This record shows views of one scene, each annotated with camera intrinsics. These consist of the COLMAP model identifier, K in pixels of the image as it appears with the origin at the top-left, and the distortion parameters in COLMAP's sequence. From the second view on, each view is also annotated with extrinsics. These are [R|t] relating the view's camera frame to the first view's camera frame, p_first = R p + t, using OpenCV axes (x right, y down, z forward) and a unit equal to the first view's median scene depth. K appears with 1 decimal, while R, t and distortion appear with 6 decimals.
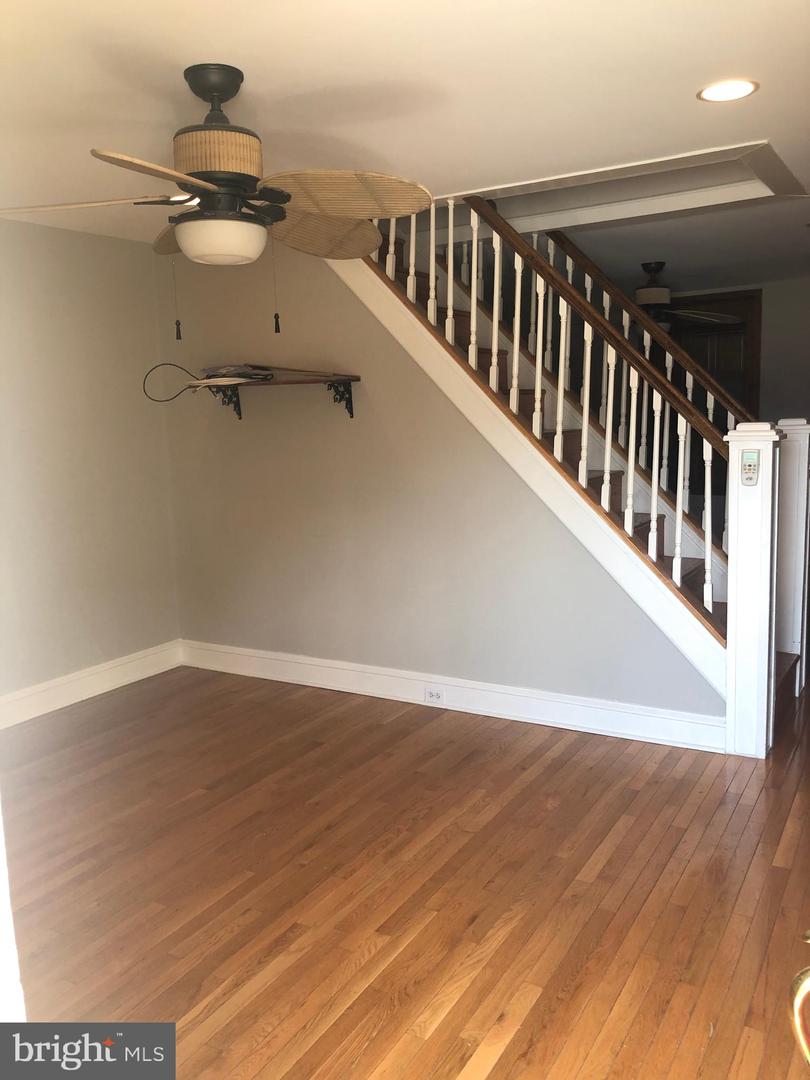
lens RADIAL K [[915.2, 0, 399.9], [0, 915.2, 511.1], [0, 0, 1]] dist [0.027556, -0.002775]
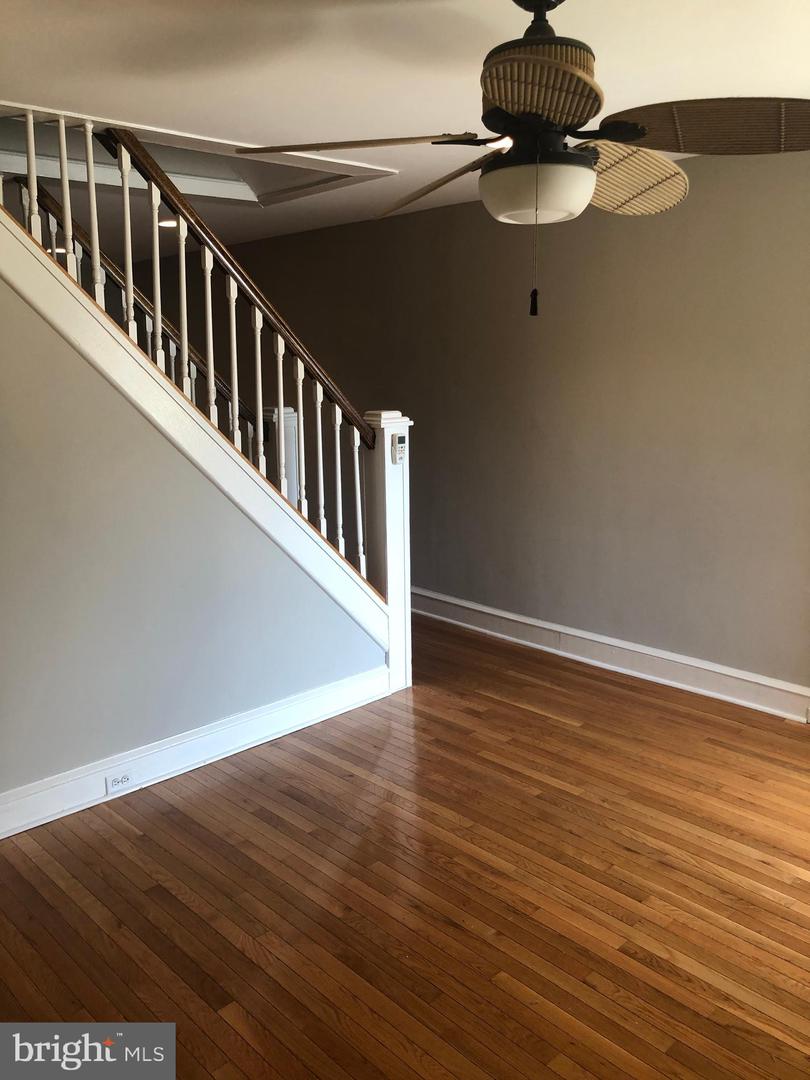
lens RADIAL K [[885.9, 0, 405.0], [0, 885.9, 540.0], [0, 0, 1]] dist [0.004806, 0.002319]
pose [[0.268117, -0.168553, 0.948527, -0.890079], [0.122275, 0.982567, 0.140039, -0.113204], [-0.955595, 0.078434, 0.284052, 0.842062]]
